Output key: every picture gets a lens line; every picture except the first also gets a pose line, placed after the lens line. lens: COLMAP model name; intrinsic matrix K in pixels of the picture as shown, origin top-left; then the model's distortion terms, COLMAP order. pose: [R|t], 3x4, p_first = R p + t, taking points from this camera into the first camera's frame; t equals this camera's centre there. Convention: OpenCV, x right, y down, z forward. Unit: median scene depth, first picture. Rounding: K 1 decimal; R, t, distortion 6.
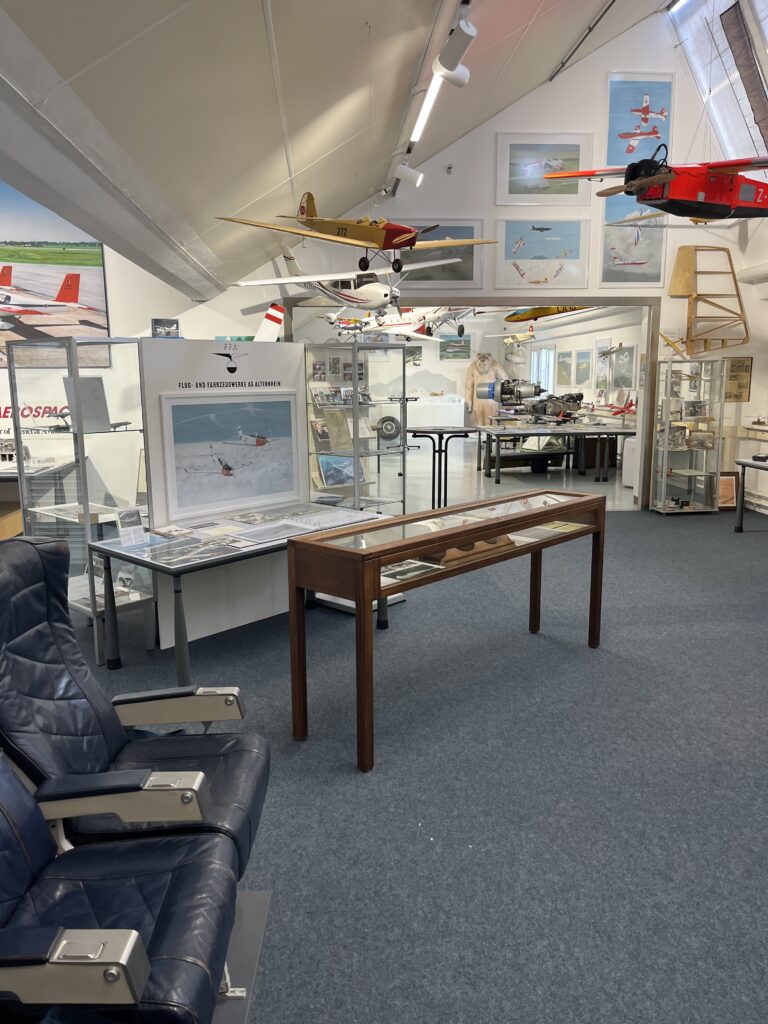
lens RADIAL K [[762.0, 0, 384.0], [0, 762.0, 512.0], [0, 0, 1]] dist [0.011170, 0.004405]
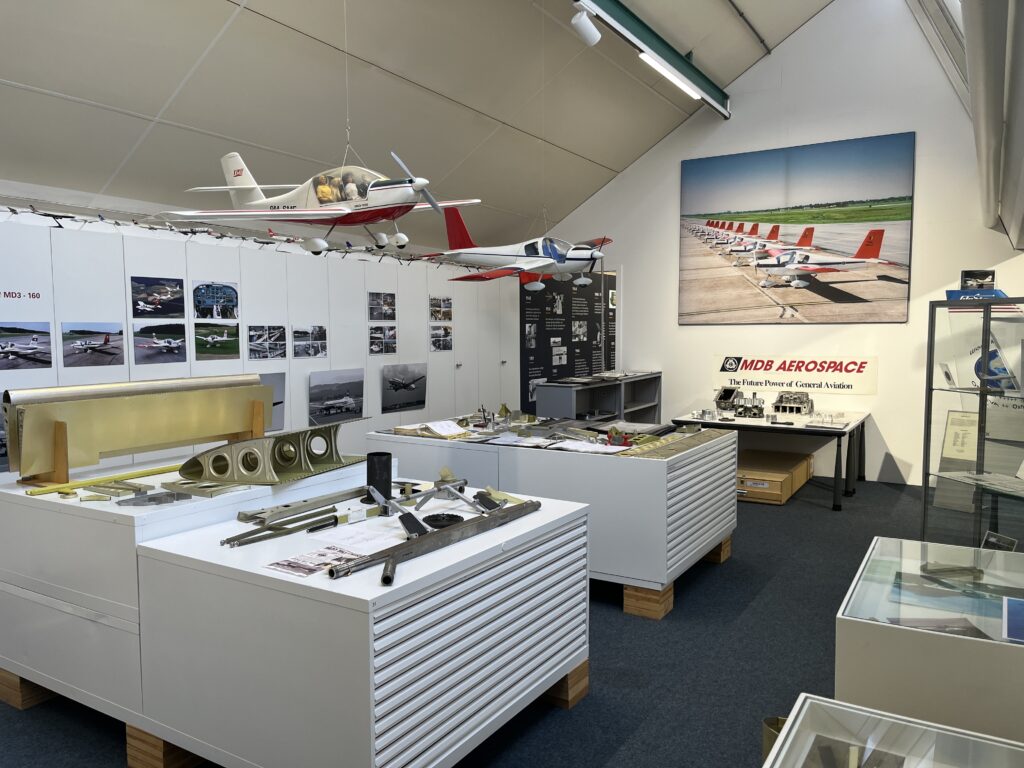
lens RADIAL K [[762.0, 0, 512.0], [0, 762.0, 384.0], [0, 0, 1]] dist [0.011170, 0.004405]
pose [[0.800128, 0.047006, -0.597985, -0.181876], [-0.111421, 0.991222, -0.071169, 0.009562], [0.589390, 0.123572, 0.798342, -0.044809]]
